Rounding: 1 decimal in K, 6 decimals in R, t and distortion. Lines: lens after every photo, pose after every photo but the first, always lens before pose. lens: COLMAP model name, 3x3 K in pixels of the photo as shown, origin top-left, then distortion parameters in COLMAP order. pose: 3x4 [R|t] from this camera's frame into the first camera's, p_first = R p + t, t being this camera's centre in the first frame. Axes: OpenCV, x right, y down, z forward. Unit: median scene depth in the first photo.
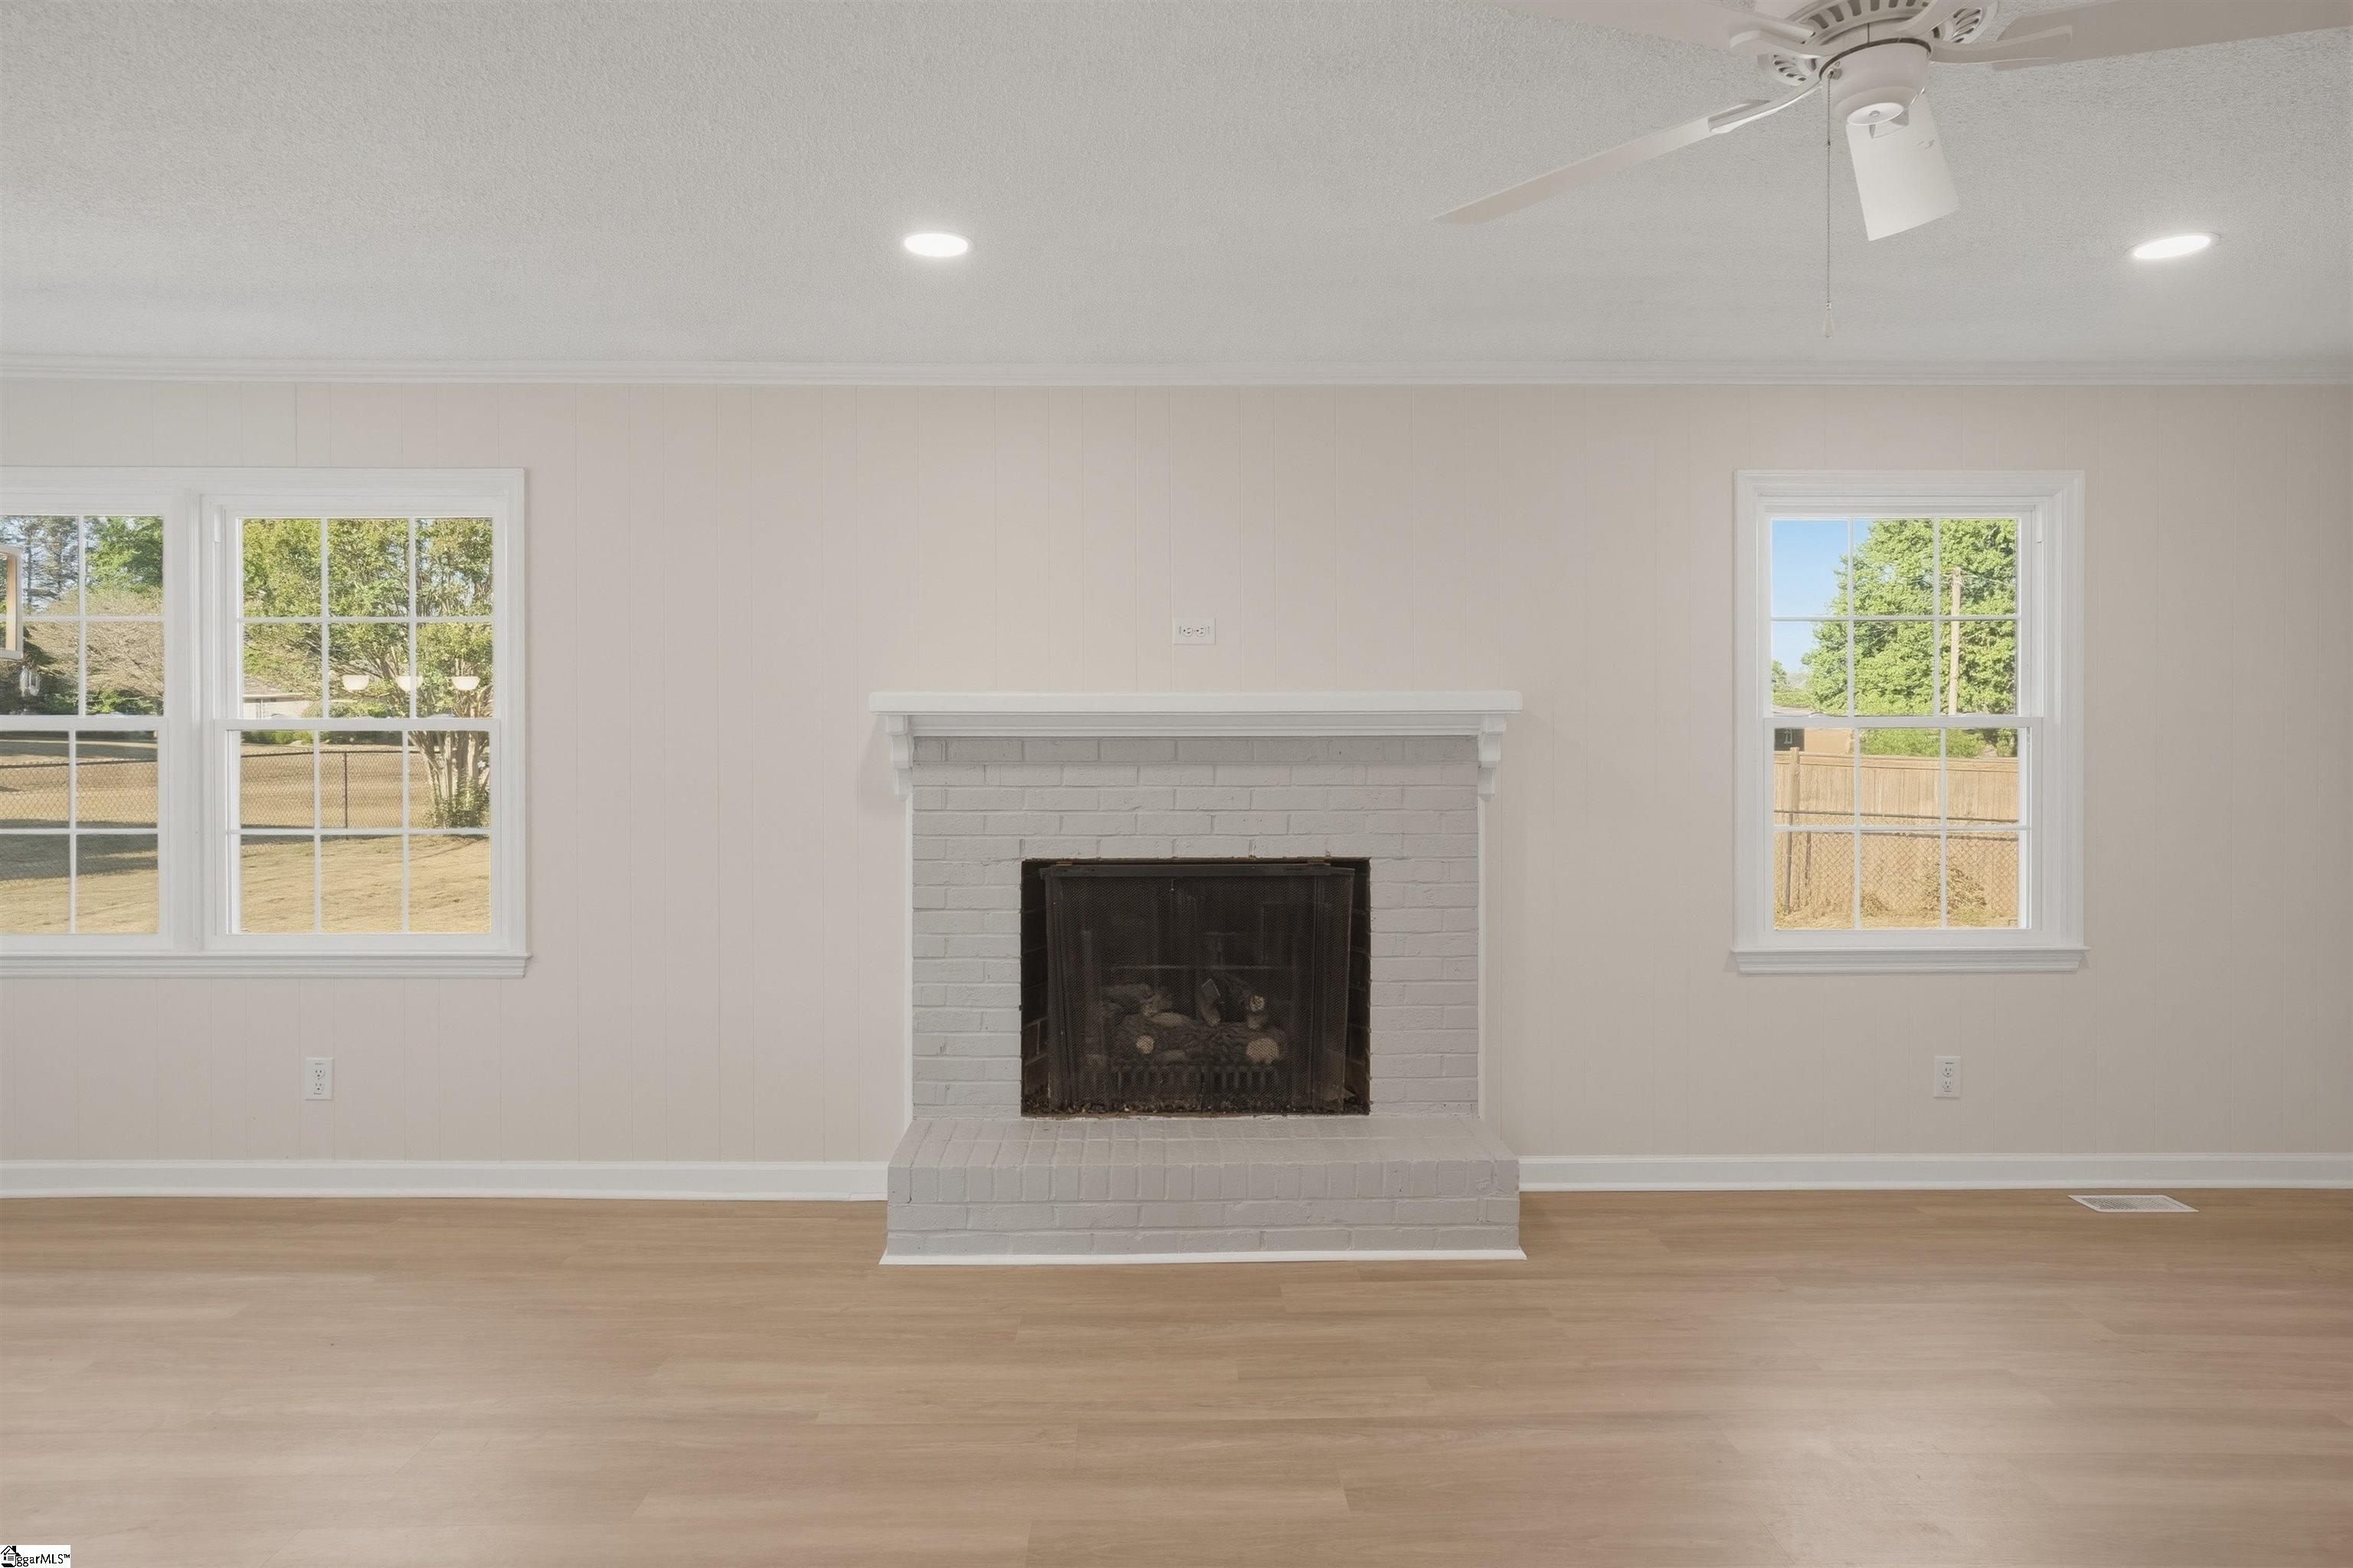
lens RADIAL K [[1172.4, 0, 1175.7], [0, 1172.4, 772.5], [0, 0, 1]] dist [-0.013787, 0.006103]
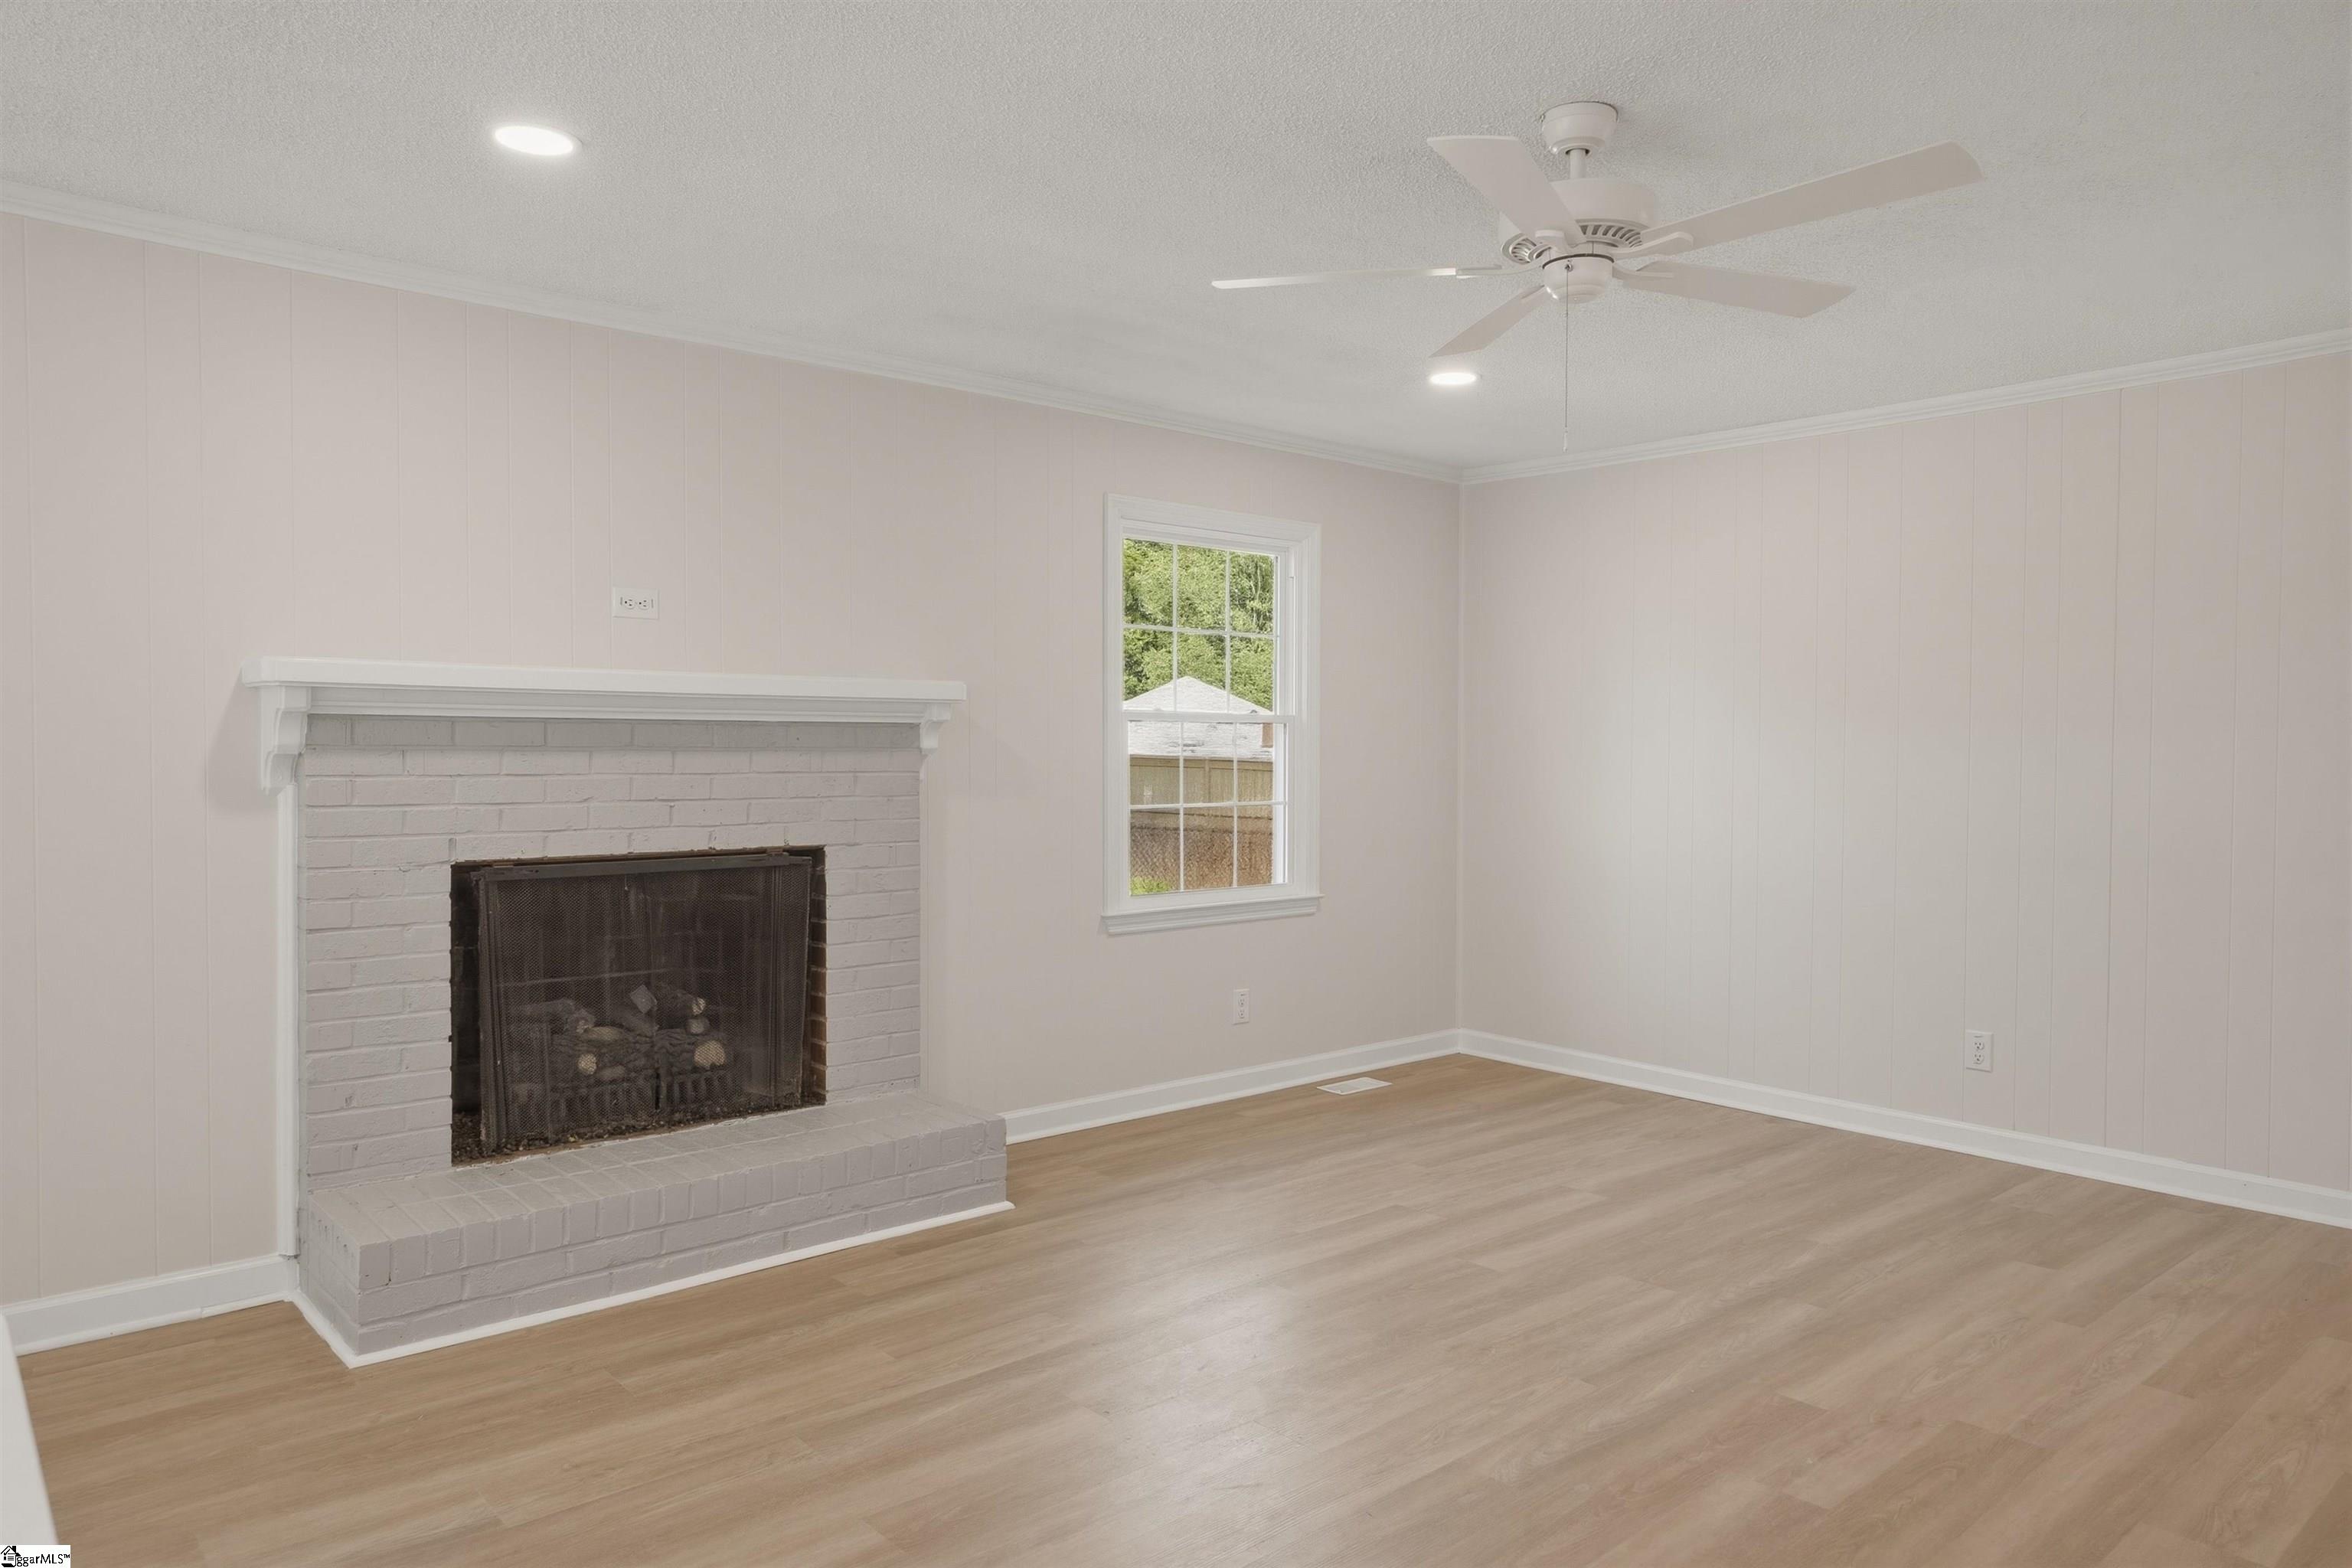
lens RADIAL K [[1171.9, 0, 1175.2], [0, 1171.9, 772.5], [0, 0, 1]] dist [-0.013787, 0.006103]
pose [[0.835802, -0.007270, 0.548982, -0.147126], [0.001410, 0.999937, 0.011096, 0.001028], [-0.549029, -0.008500, 0.835760, 0.013948]]
